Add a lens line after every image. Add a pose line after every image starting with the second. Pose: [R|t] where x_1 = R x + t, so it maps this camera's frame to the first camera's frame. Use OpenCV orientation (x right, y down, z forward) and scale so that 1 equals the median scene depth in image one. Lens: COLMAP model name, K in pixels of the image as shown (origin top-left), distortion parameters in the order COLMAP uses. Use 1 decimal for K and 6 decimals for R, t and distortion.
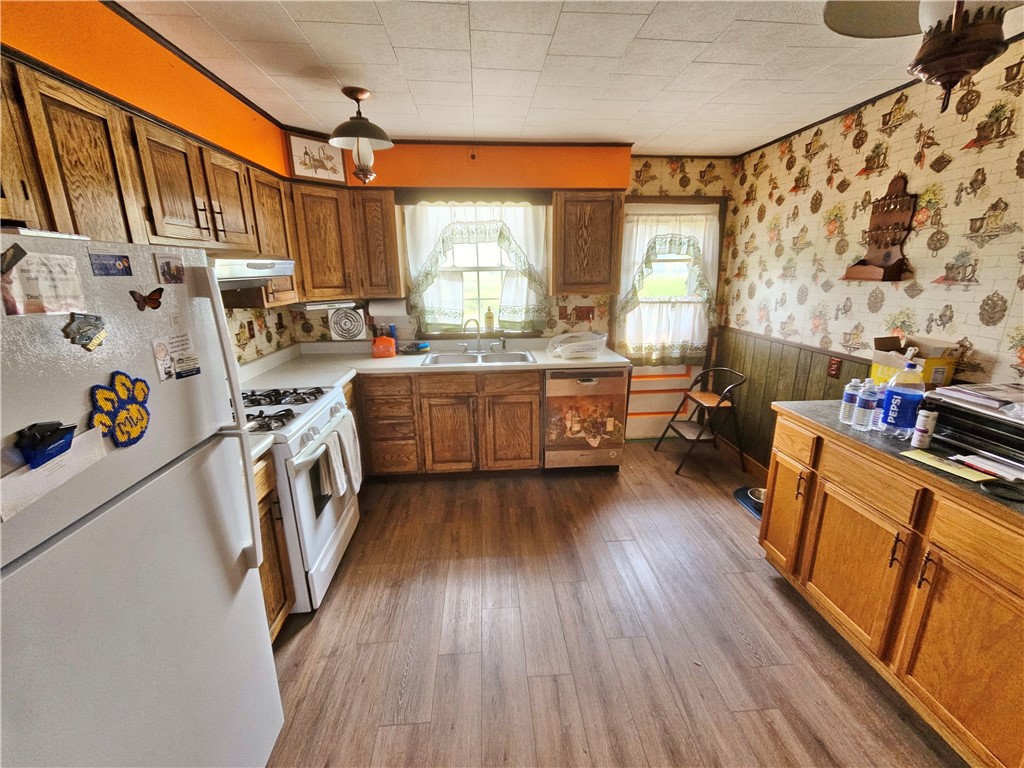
lens RADIAL K [[422.3, 0, 512.6], [0, 422.3, 379.3], [0, 0, 1]] dist [-0.004728, 0.000160]
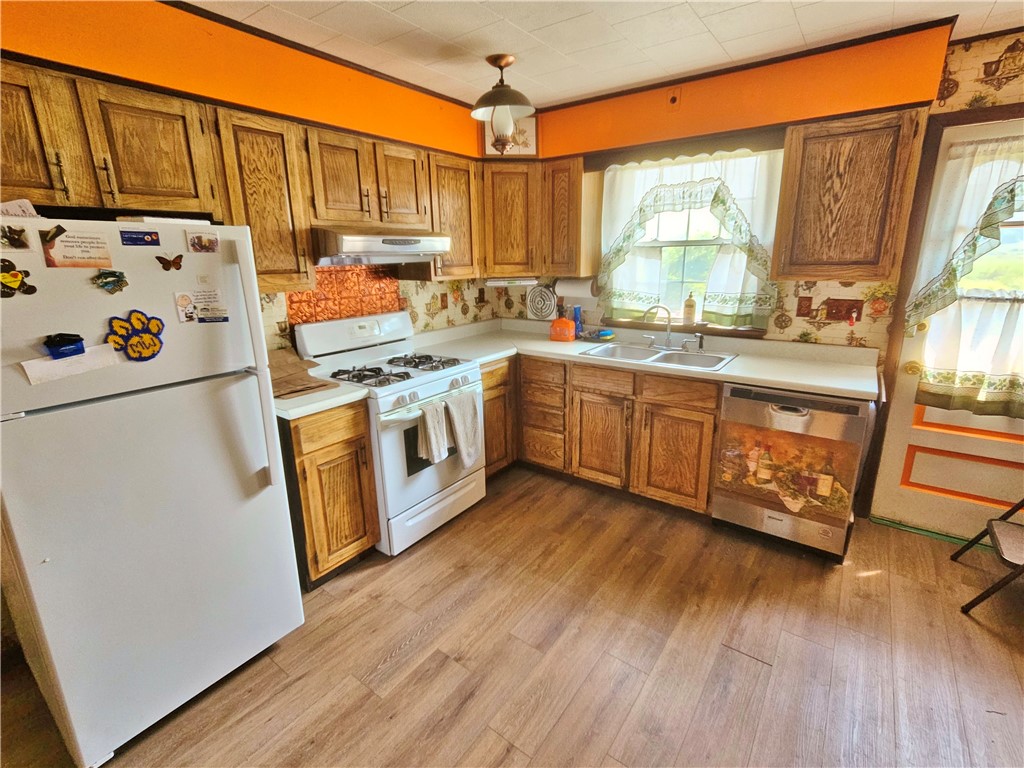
lens RADIAL K [[471.1, 0, 510.5], [0, 471.1, 376.8], [0, 0, 1]] dist [-0.004666, -0.000173]
pose [[0.756331, 0.162145, -0.633777, 0.317638], [-0.156773, 0.985491, 0.065039, -0.027877], [0.635127, 0.050168, 0.770777, 0.156587]]
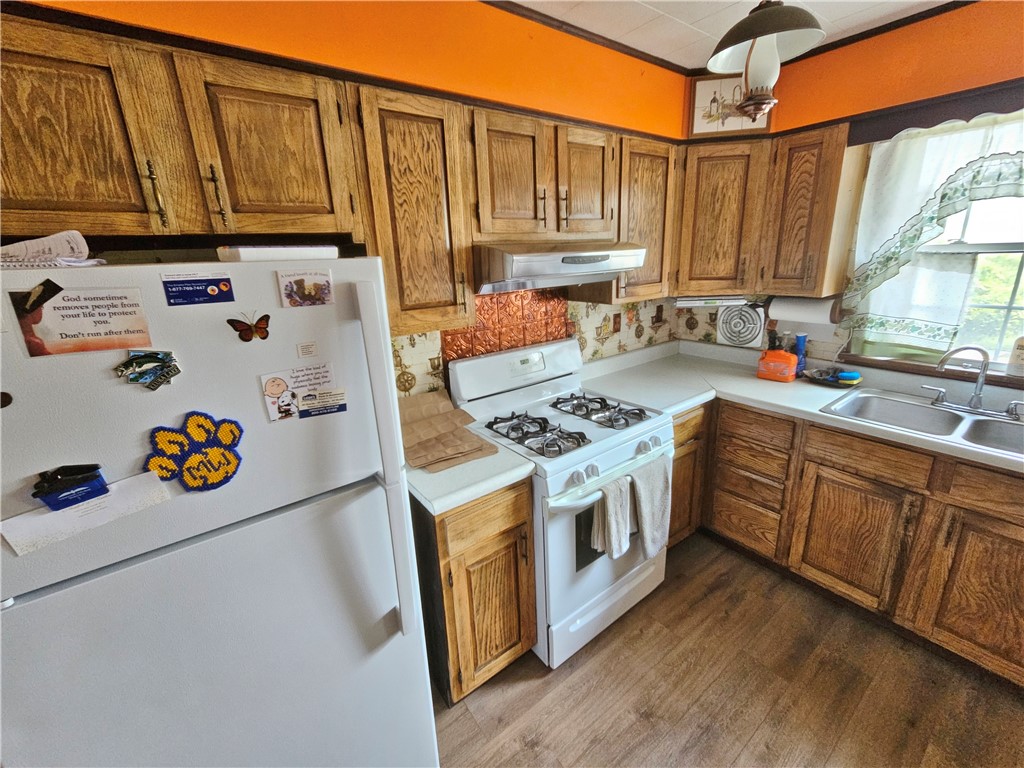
lens RADIAL K [[422.3, 0, 511.3], [0, 422.3, 377.6], [0, 0, 1]] dist [-0.004728, 0.000160]
pose [[0.534437, 0.223069, -0.815241, 0.034576], [-0.179520, 0.972495, 0.148412, -0.093086], [0.825924, 0.067035, 0.559783, 0.286978]]
